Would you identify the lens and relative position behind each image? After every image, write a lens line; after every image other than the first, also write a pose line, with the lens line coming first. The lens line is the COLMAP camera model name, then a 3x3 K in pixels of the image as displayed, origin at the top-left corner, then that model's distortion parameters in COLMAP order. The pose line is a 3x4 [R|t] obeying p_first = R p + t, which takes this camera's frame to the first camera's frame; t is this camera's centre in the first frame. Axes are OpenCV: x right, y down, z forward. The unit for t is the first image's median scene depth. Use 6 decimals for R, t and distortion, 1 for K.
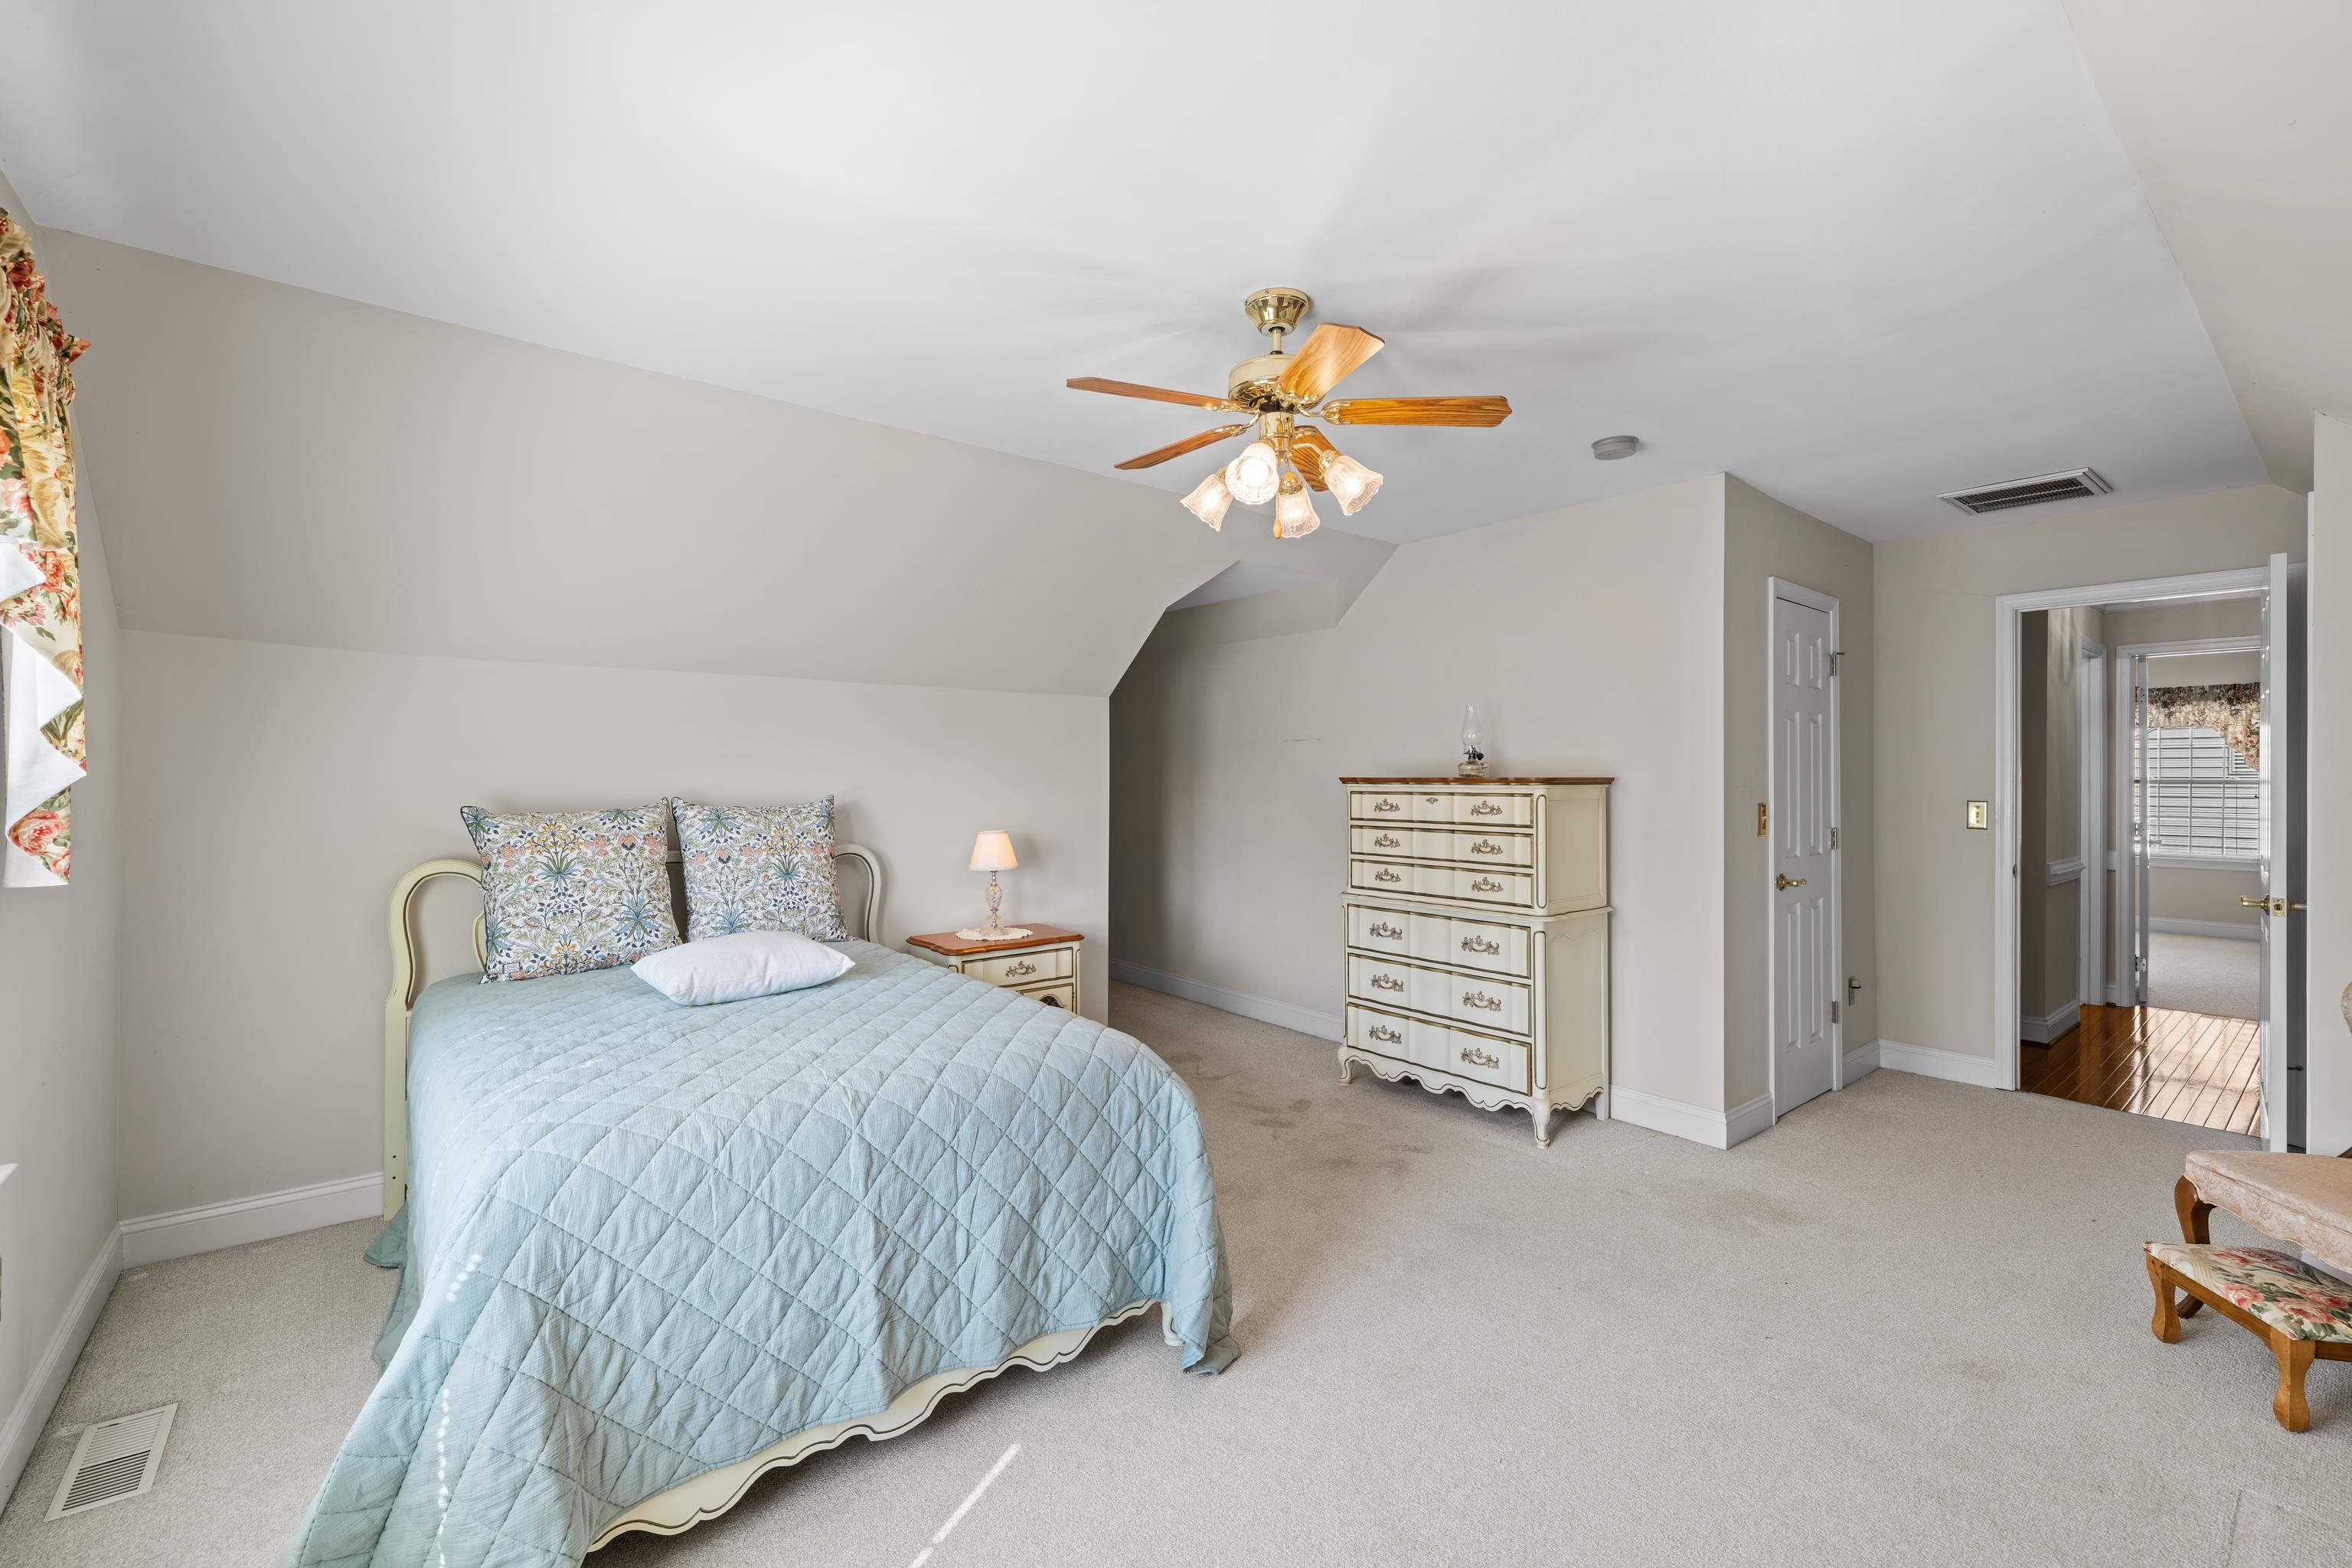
lens RADIAL K [[968.5, 0, 1170.6], [0, 968.5, 772.9], [0, 0, 1]] dist [0.000861, -0.000166]
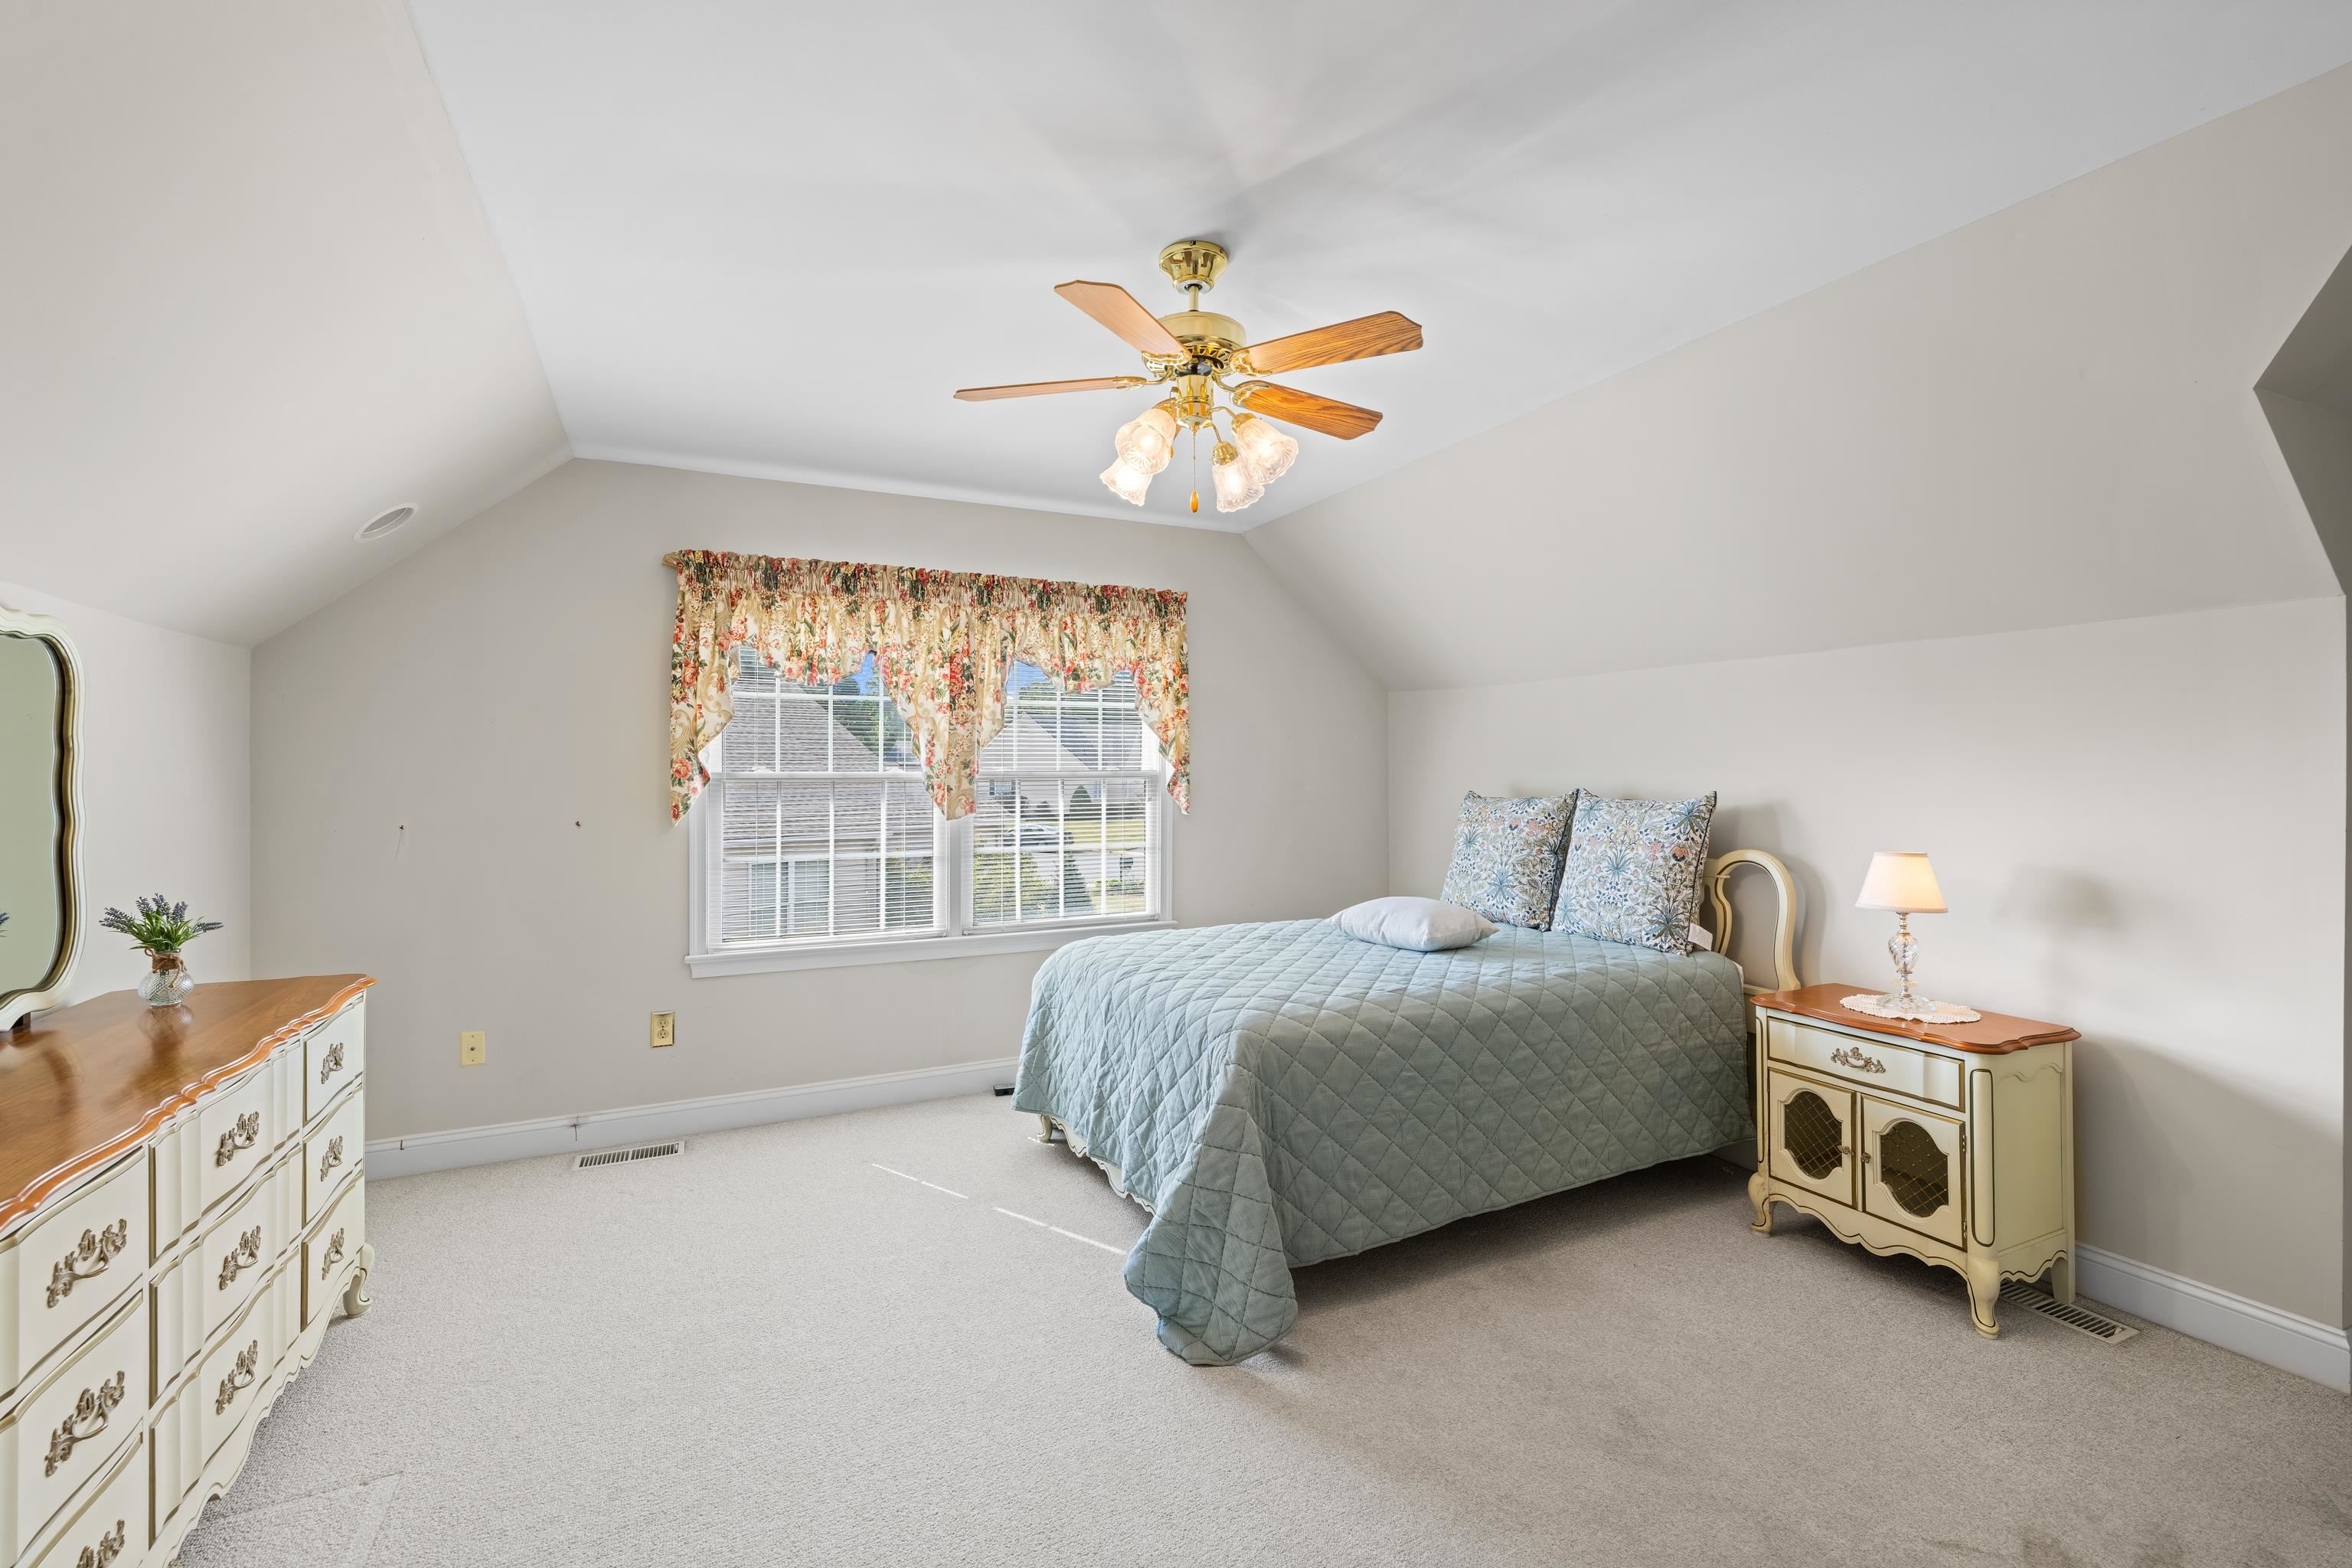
lens RADIAL K [[1020.4, 0, 1191.8], [0, 1020.4, 777.6], [0, 0, 1]] dist [0.000582, 0.000162]
pose [[-0.202205, 0.004237, -0.979334, 0.715950], [0.000602, 0.999991, 0.004202, 0.007991], [0.979343, 0.000260, -0.202206, 0.803624]]
